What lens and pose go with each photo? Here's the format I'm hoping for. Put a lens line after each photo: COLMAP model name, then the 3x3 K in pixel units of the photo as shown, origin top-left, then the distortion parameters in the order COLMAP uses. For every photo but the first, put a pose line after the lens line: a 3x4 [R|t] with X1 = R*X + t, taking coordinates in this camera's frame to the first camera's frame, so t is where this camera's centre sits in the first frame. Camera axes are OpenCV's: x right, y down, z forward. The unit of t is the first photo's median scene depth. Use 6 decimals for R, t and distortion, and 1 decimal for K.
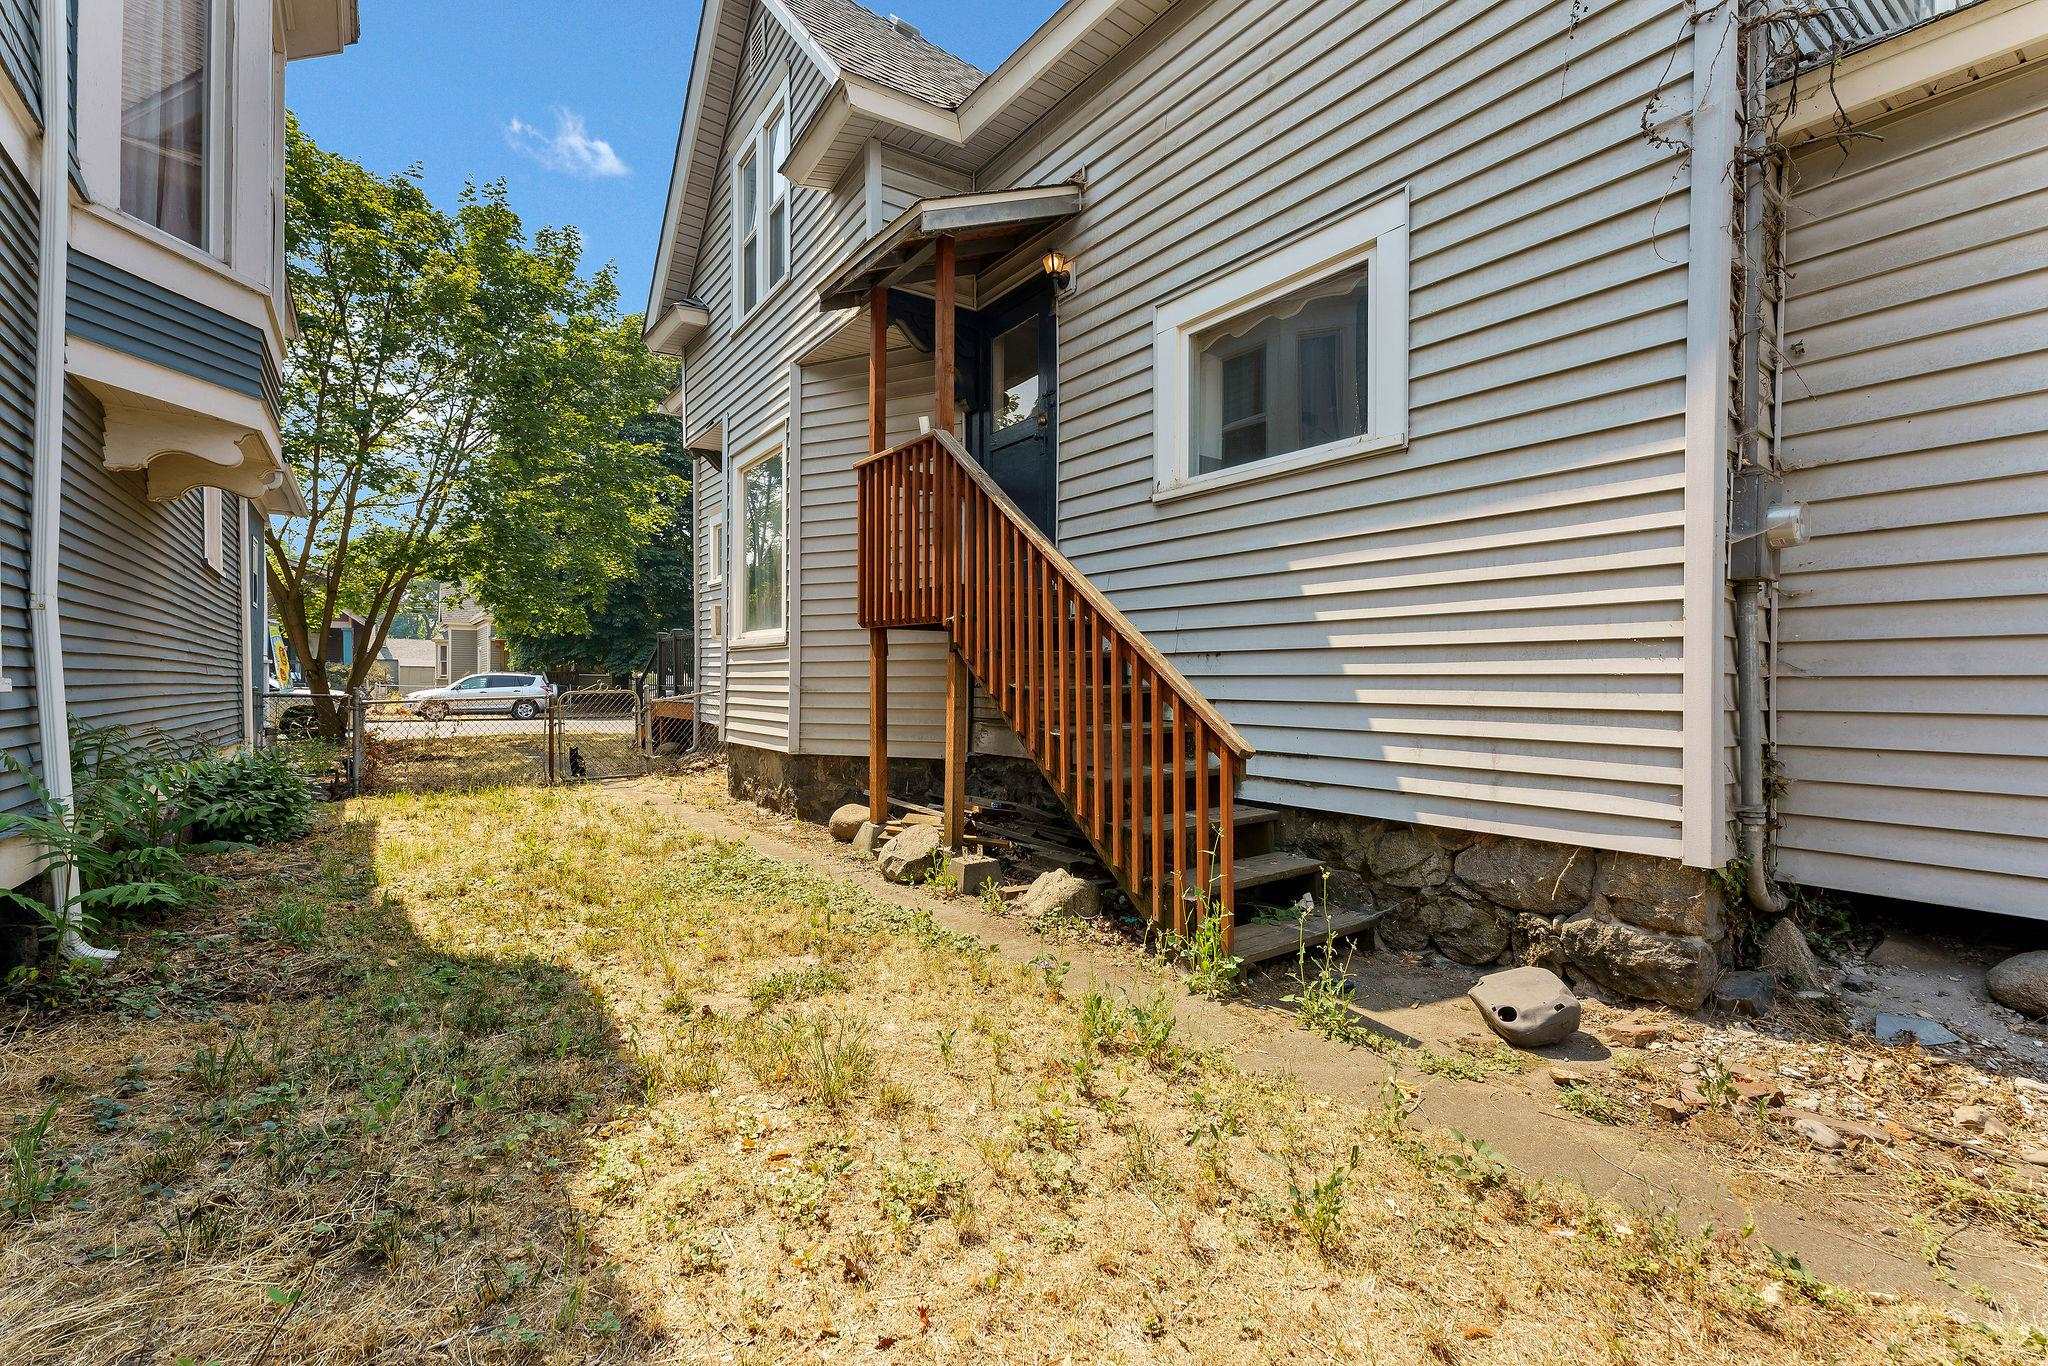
lens RADIAL K [[932.9, 0, 1026.6], [0, 932.9, 678.9], [0, 0, 1]] dist [0.002181, -0.000618]
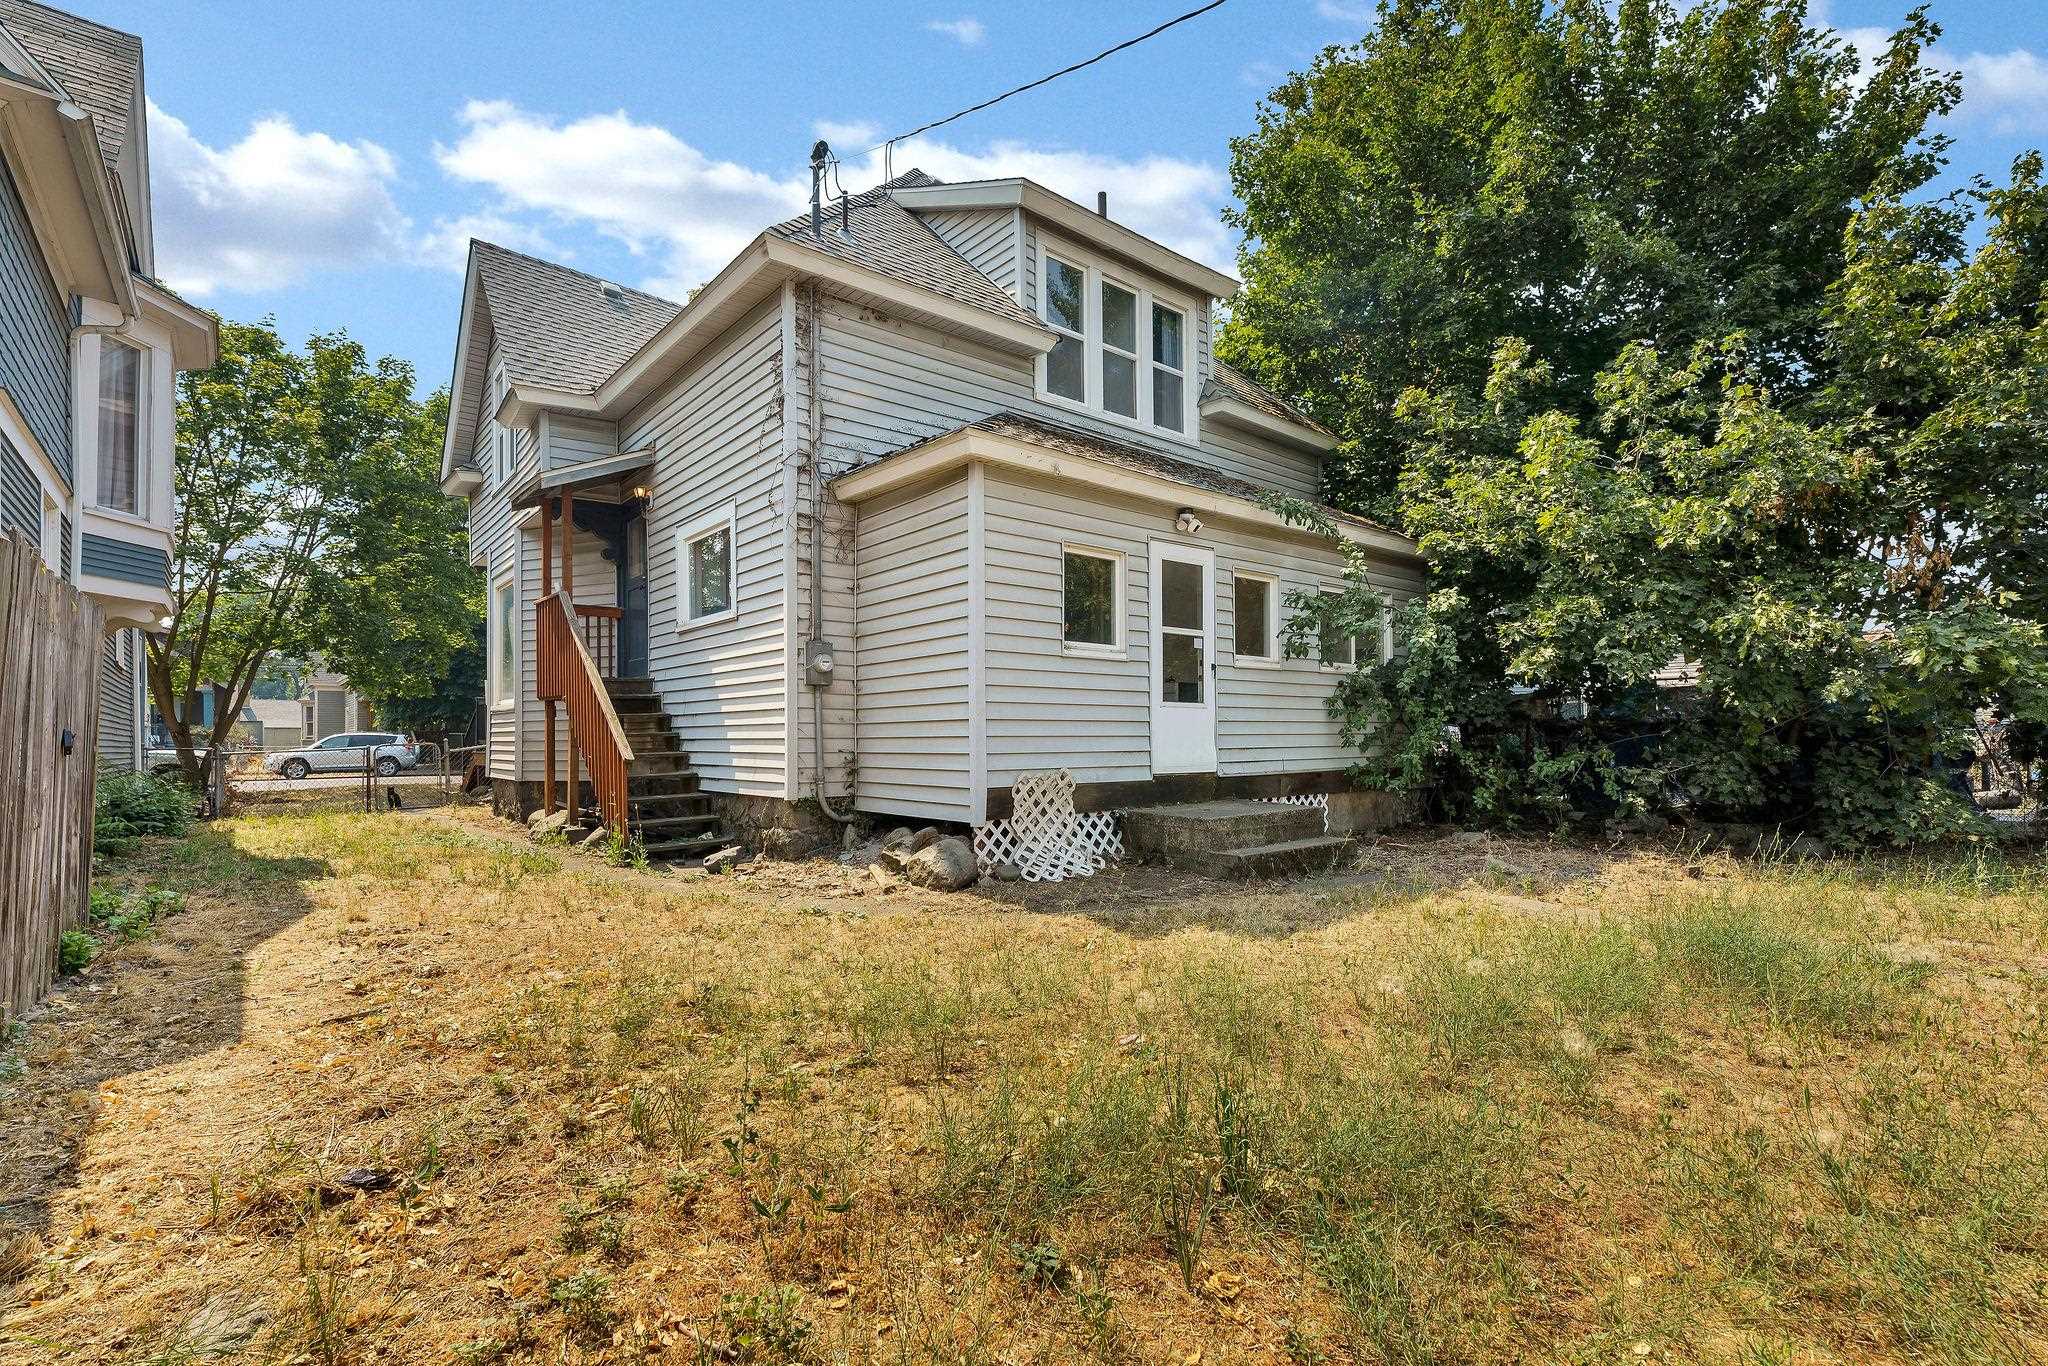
lens RADIAL K [[932.9, 0, 992.0], [0, 932.9, 713.9], [0, 0, 1]] dist [0.002181, -0.000618]
pose [[0.997439, -0.013959, 0.070143, 0.218167], [0.015199, 0.999737, -0.017178, 0.004268], [-0.069885, 0.018201, 0.997389, -0.305796]]
